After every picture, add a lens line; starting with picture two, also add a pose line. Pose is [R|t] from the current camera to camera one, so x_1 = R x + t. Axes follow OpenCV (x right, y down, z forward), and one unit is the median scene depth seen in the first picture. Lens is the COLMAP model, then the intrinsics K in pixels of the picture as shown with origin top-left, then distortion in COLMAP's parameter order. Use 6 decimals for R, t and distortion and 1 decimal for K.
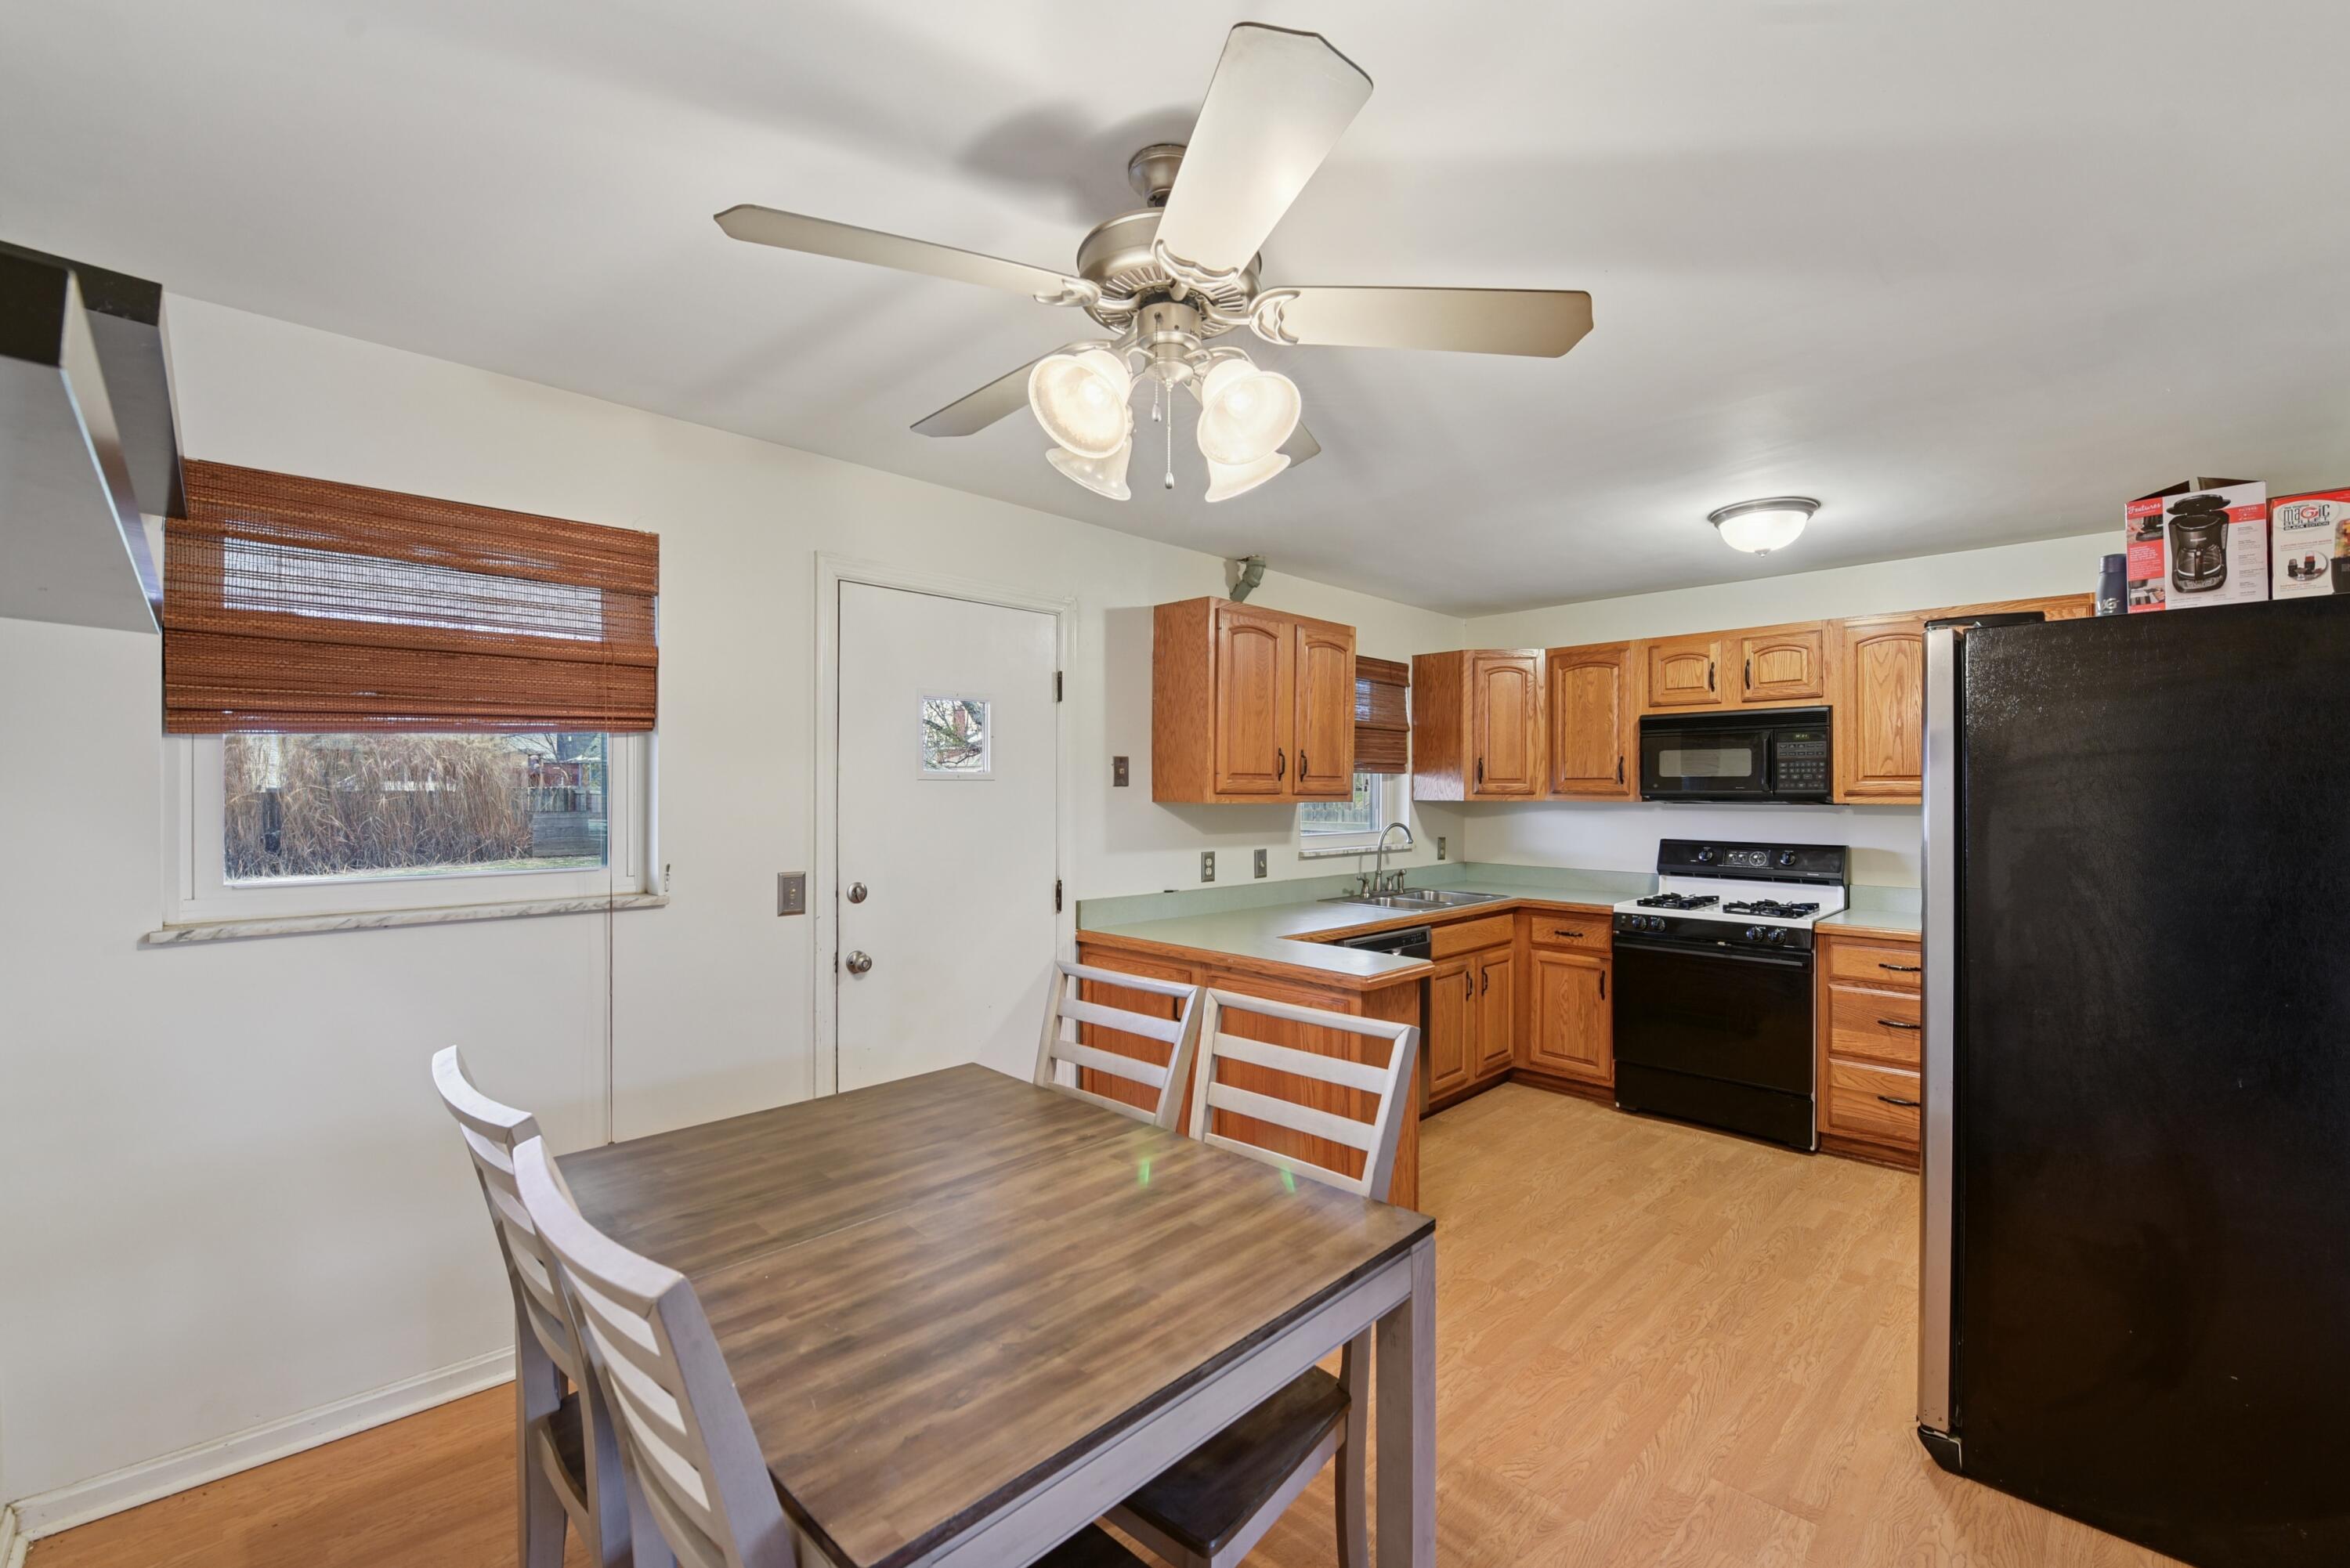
lens RADIAL K [[965.6, 0, 1177.6], [0, 965.6, 785.8], [0, 0, 1]] dist [0.000455, 0.000013]
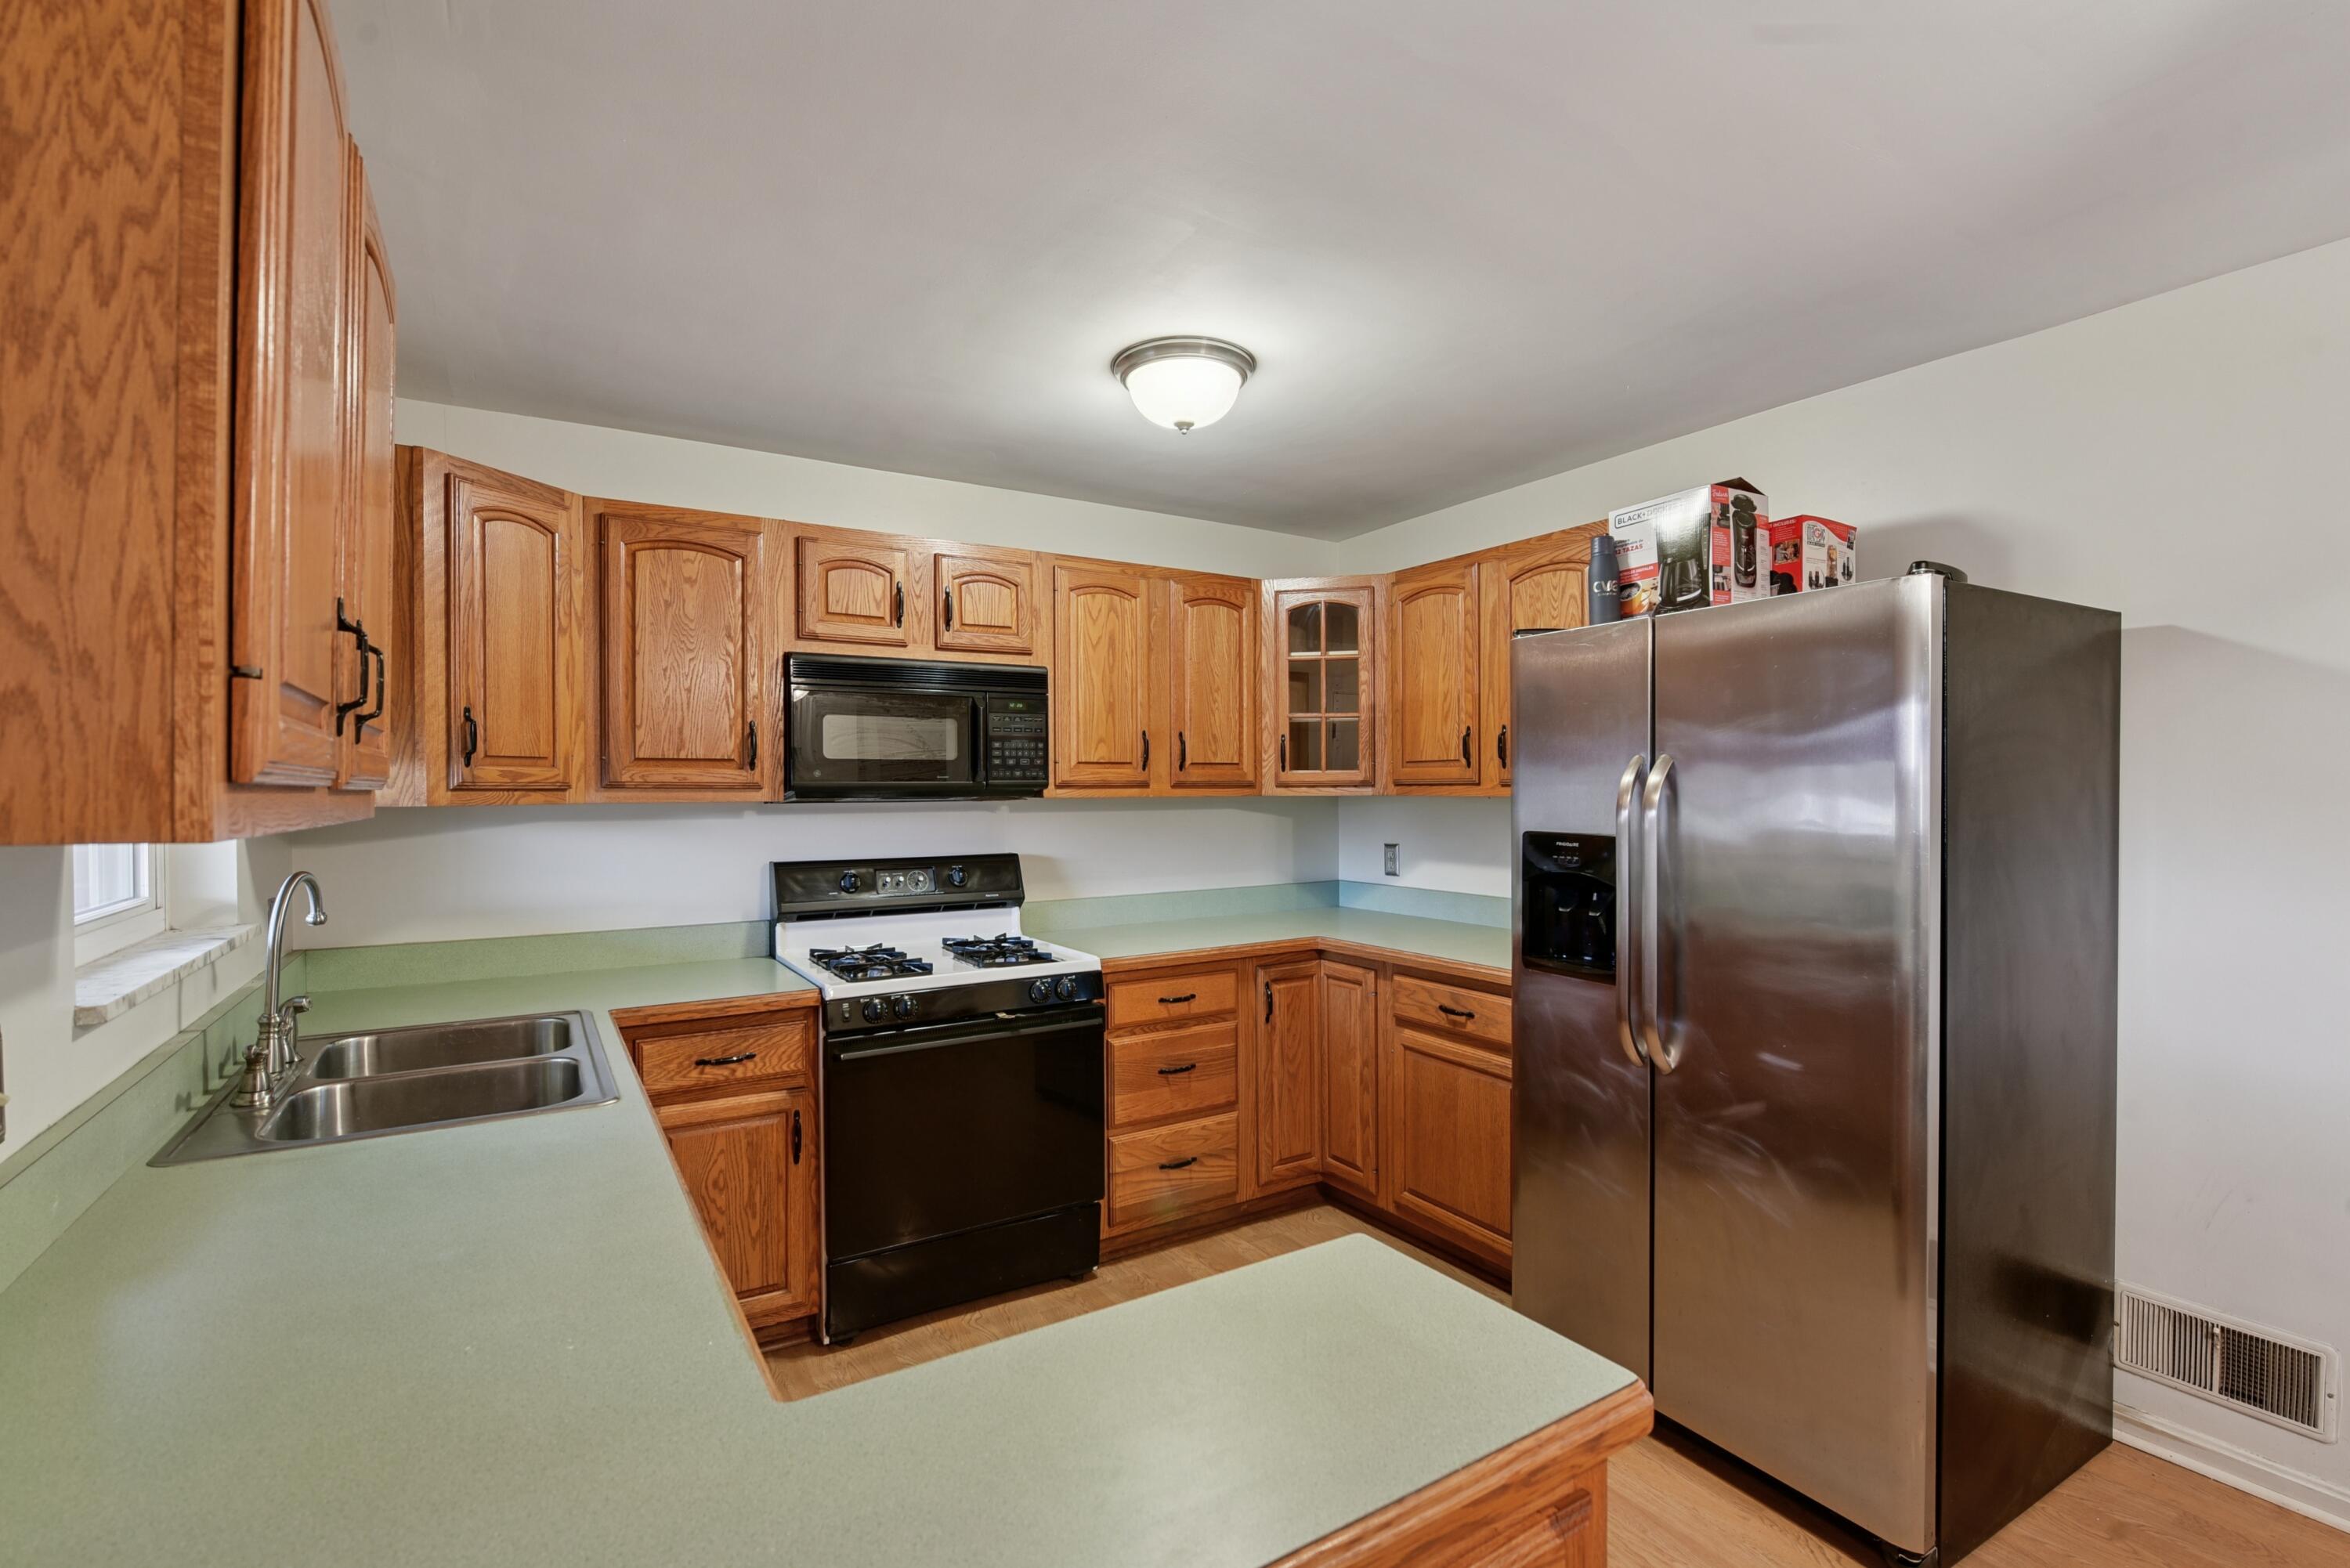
lens RADIAL K [[1060.2, 0, 1178.9], [0, 1060.2, 791.0], [0, 0, 1]] dist [-0.003196, -0.000100]
pose [[0.216090, -0.009469, 0.976327, -0.099892], [-0.000404, 0.999952, 0.009787, 0.004571], [-0.976373, -0.002509, 0.216076, 0.683942]]
